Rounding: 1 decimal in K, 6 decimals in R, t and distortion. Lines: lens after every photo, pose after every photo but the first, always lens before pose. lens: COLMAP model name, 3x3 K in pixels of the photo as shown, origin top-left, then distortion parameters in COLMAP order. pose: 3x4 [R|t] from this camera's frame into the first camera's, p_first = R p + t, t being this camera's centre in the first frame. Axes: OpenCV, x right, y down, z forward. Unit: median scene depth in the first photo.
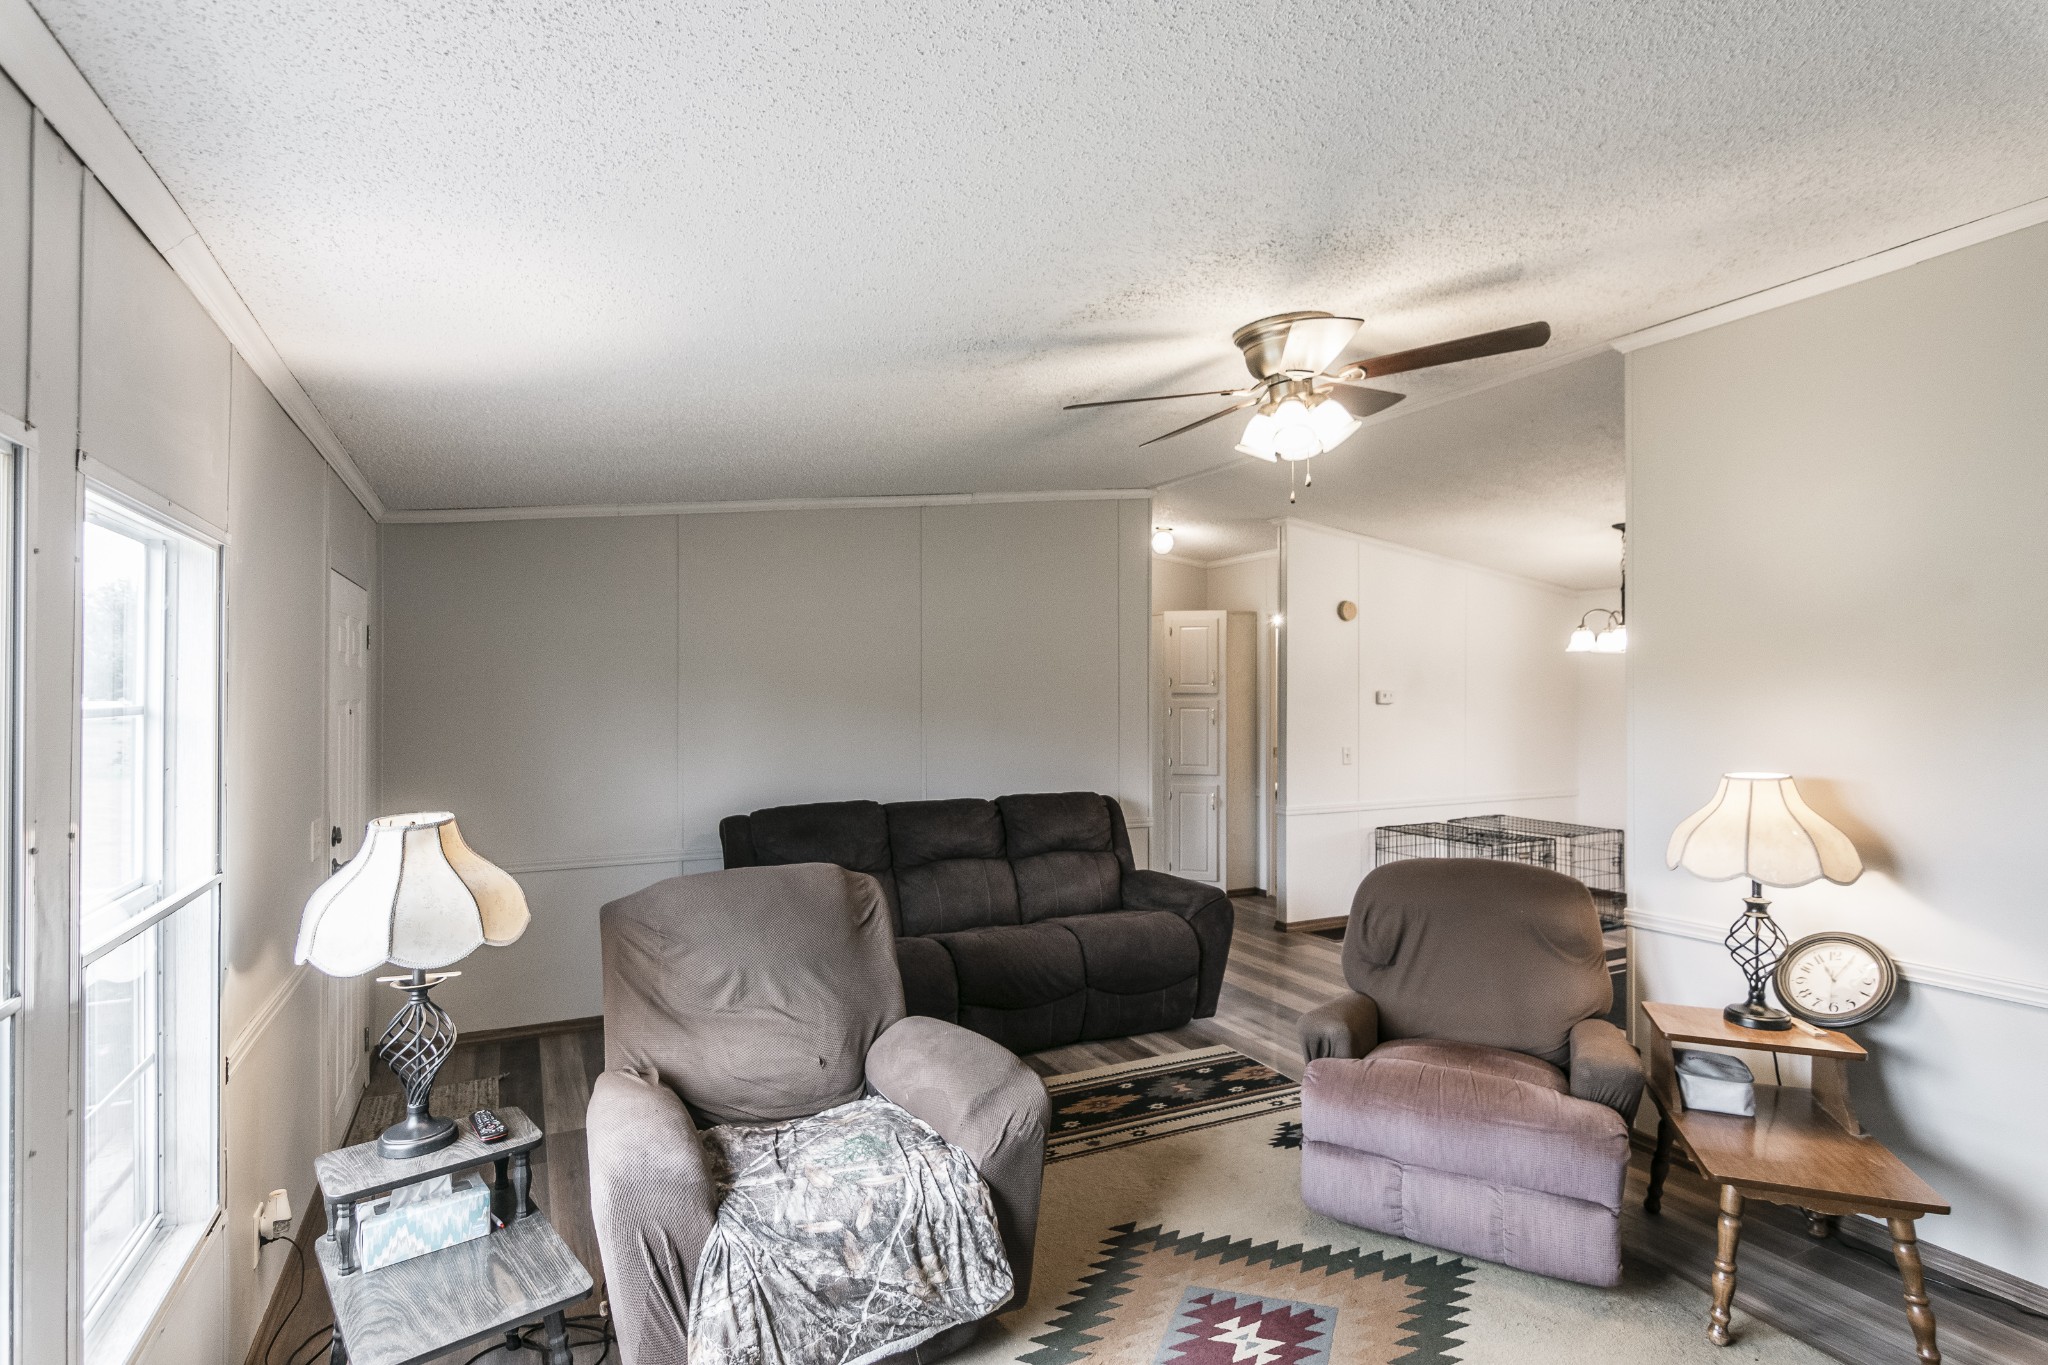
lens RADIAL K [[1006.0, 0, 979.0], [0, 1006.0, 681.9], [0, 0, 1]] dist [-0.000564, -0.000599]
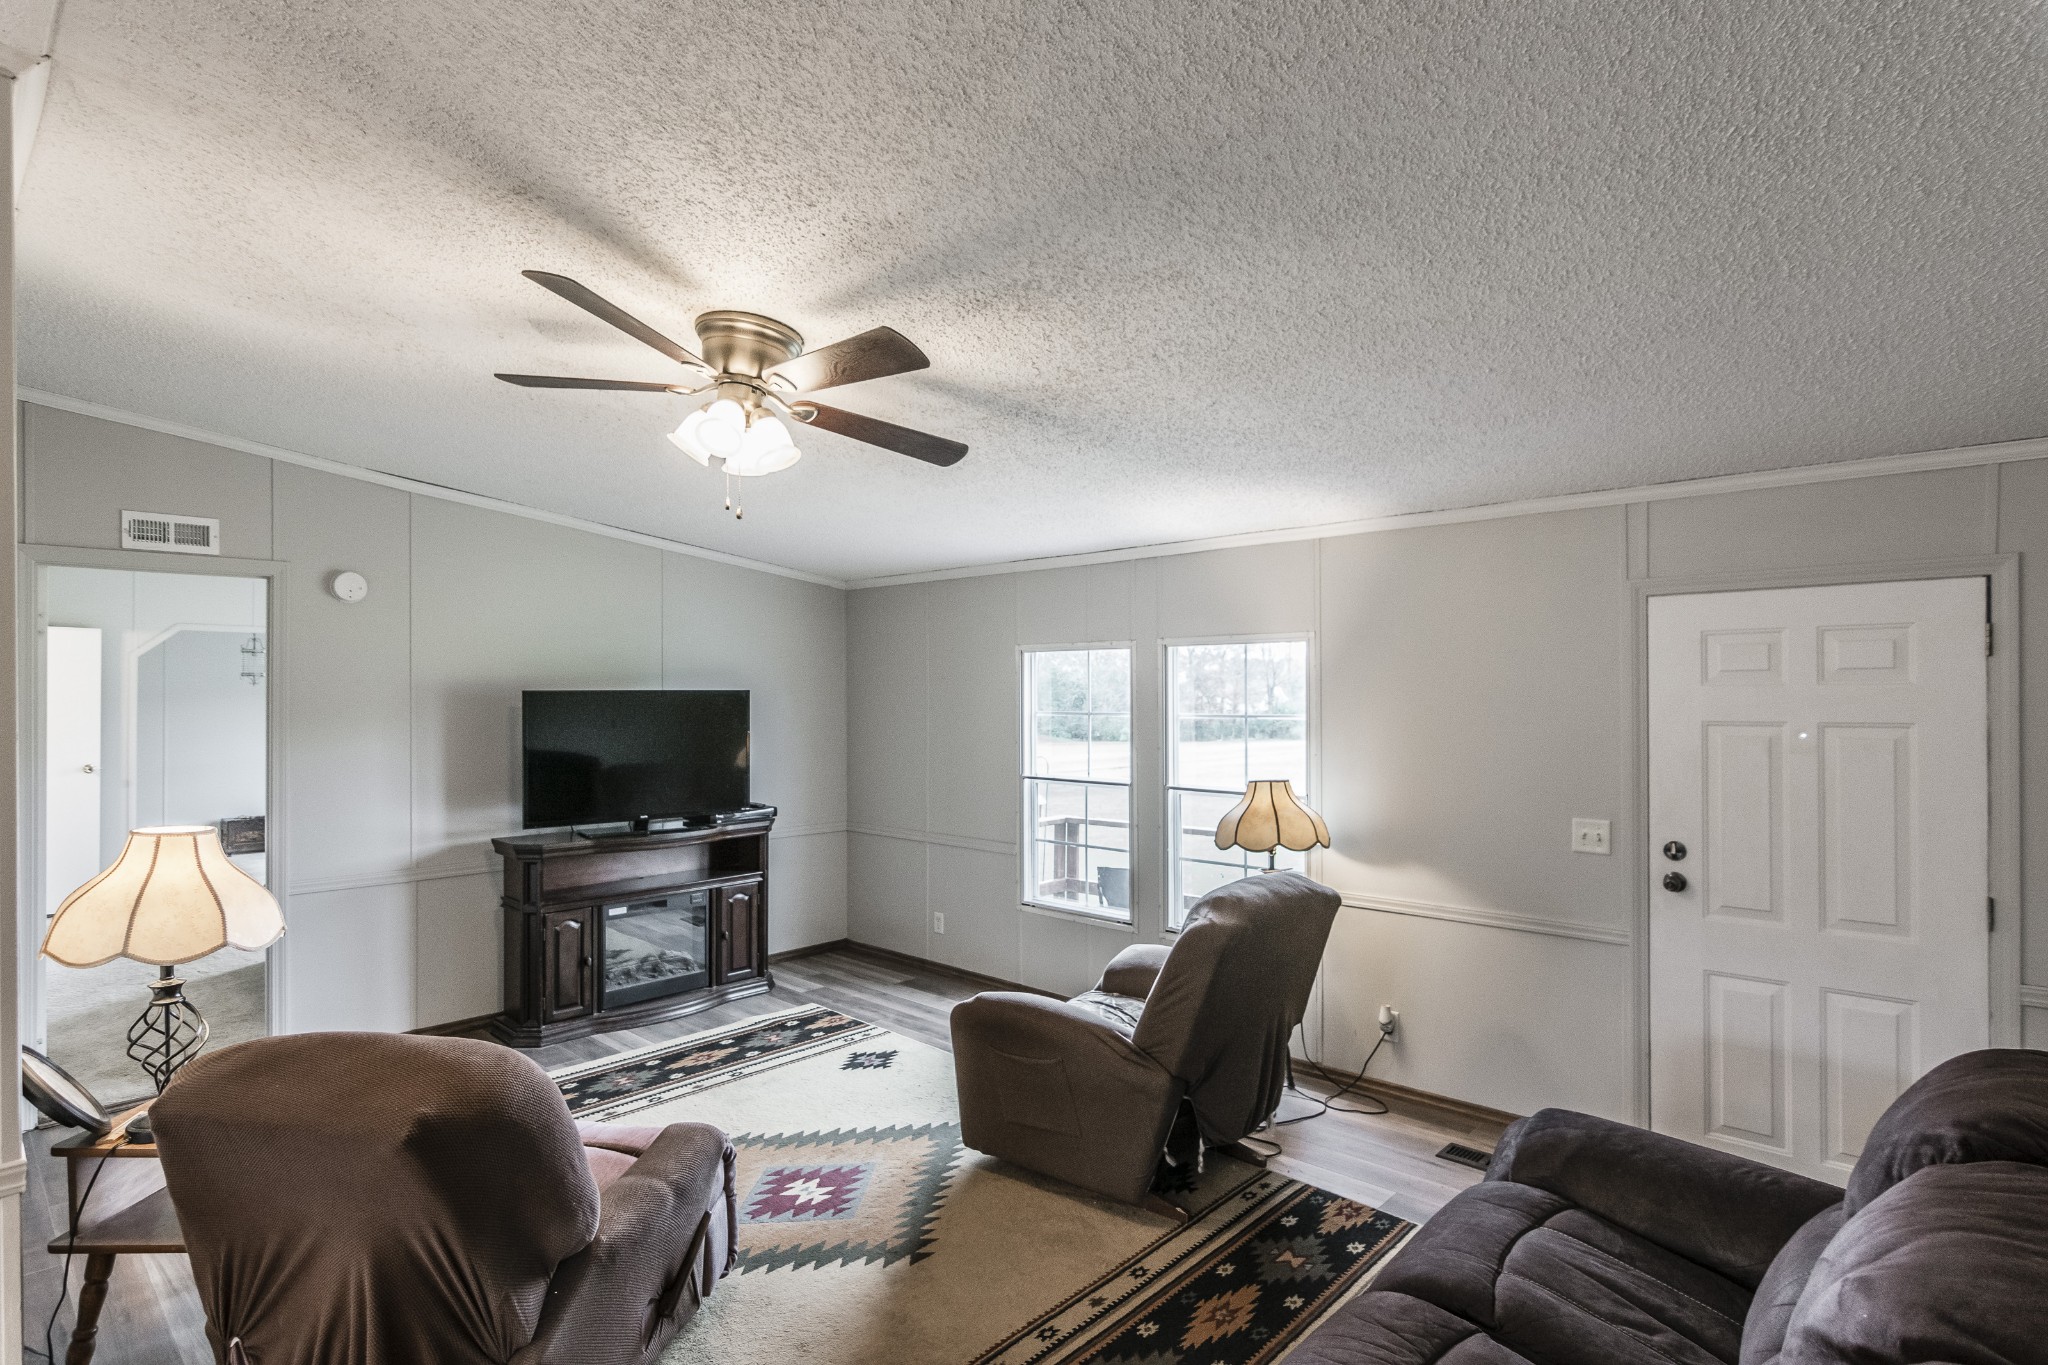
lens RADIAL K [[1037.7, 0, 1023.0], [0, 1037.7, 689.4], [0, 0, 1]] dist [0.000903, -0.009619]
pose [[-0.921741, 0.001587, -0.387802, 0.517124], [0.008316, 0.999843, -0.015674, -0.001737], [0.387716, -0.017672, -0.921609, 2.306537]]
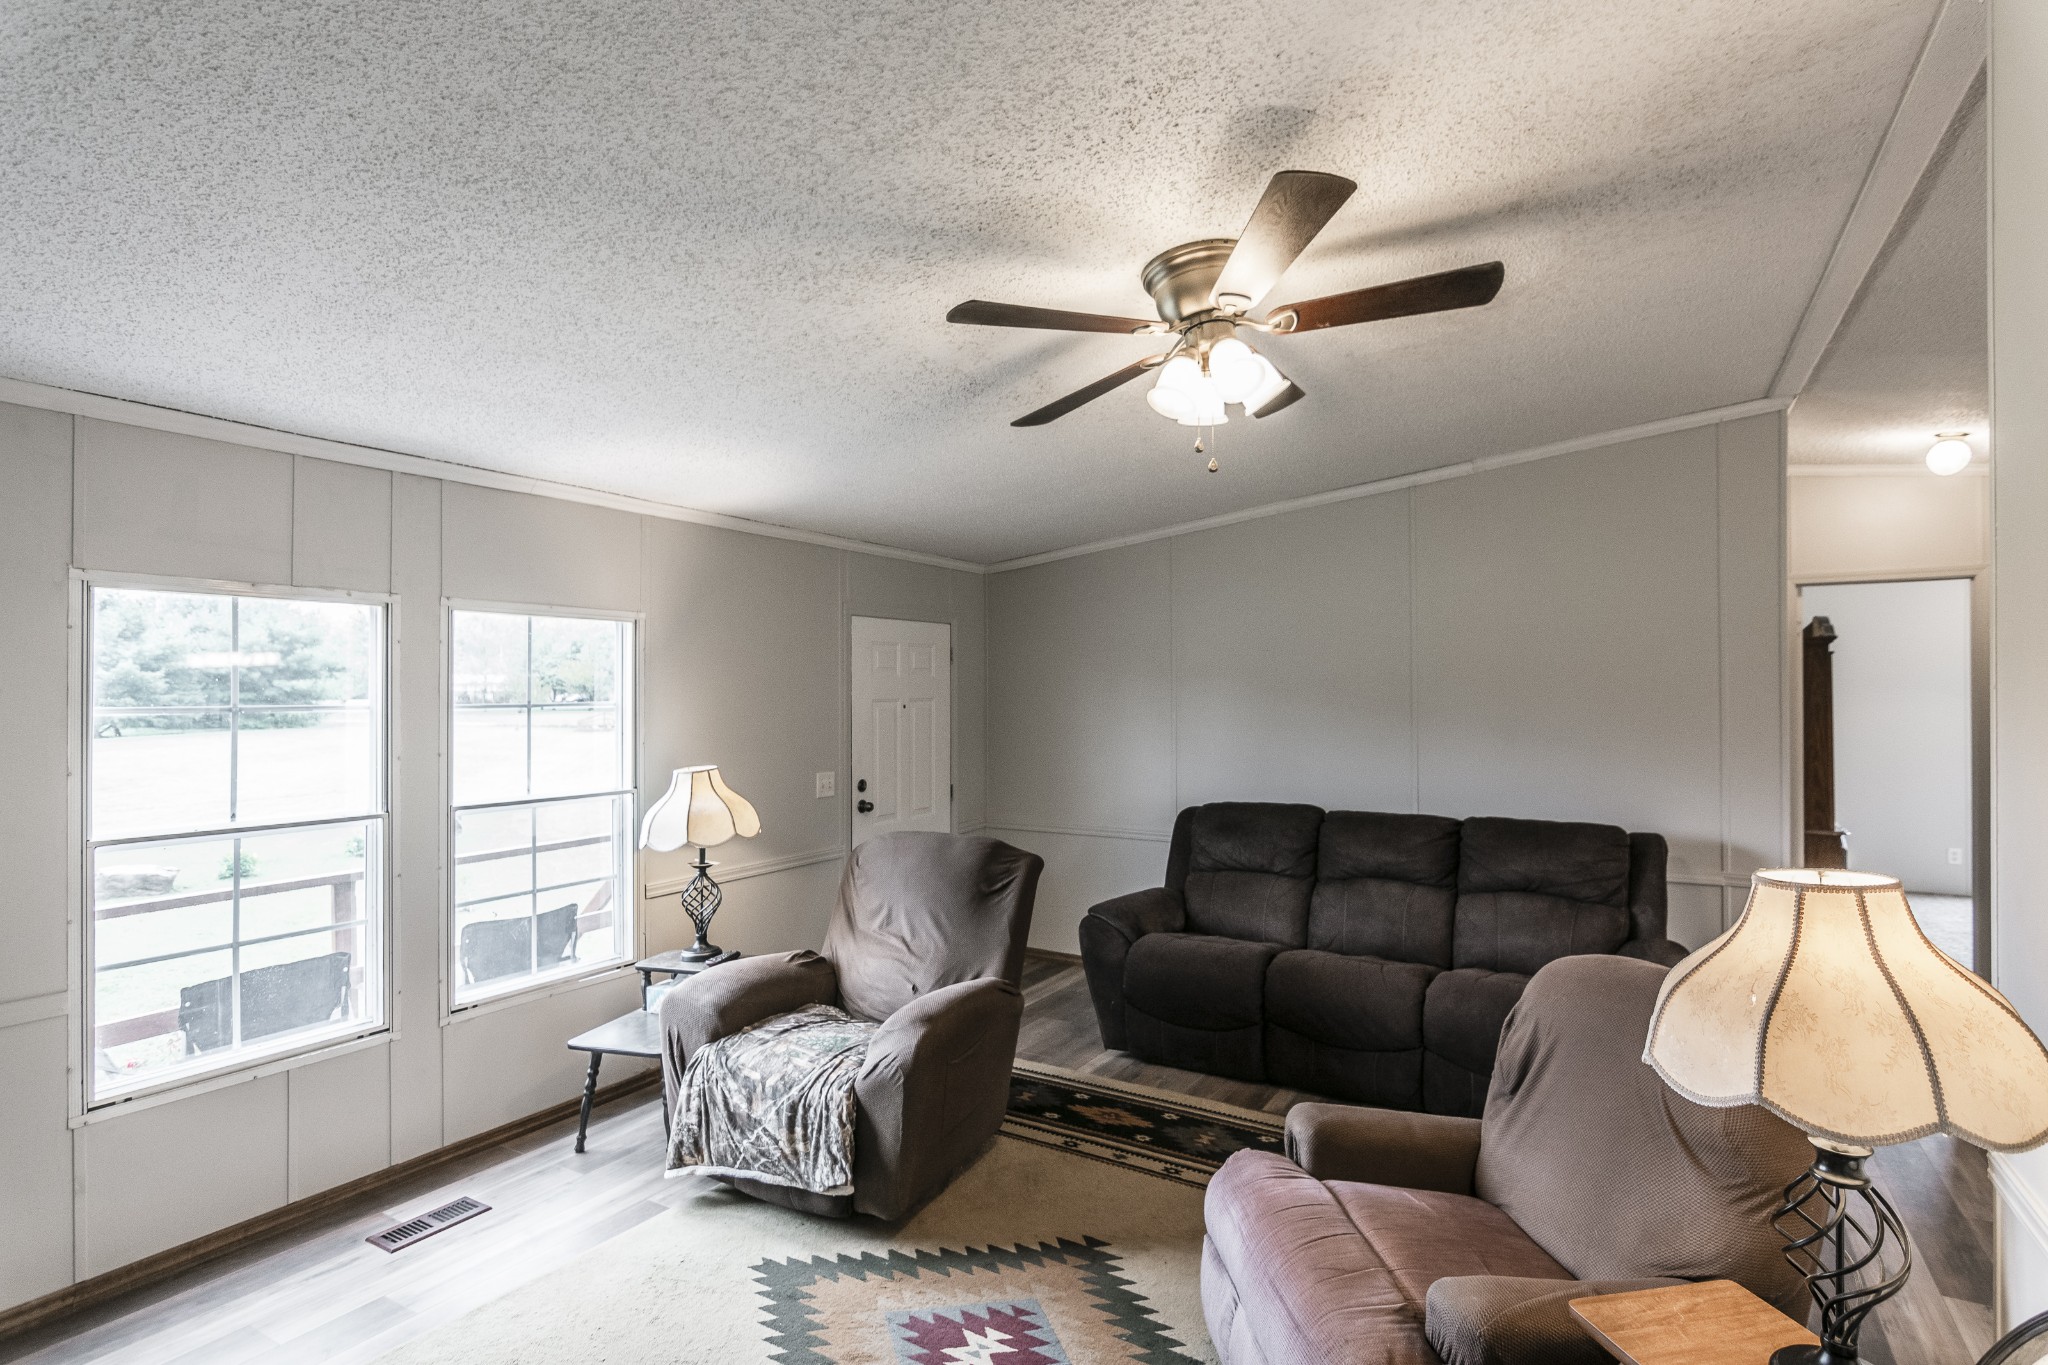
lens RADIAL K [[992.3, 0, 1029.9], [0, 992.3, 682.8], [0, 0, 1]] dist [-0.000540, -0.007906]
pose [[0.554436, -0.007600, -0.832192, 1.061993], [0.009741, 0.999949, -0.002643, -0.001485], [0.832169, -0.006641, 0.554482, 0.479514]]
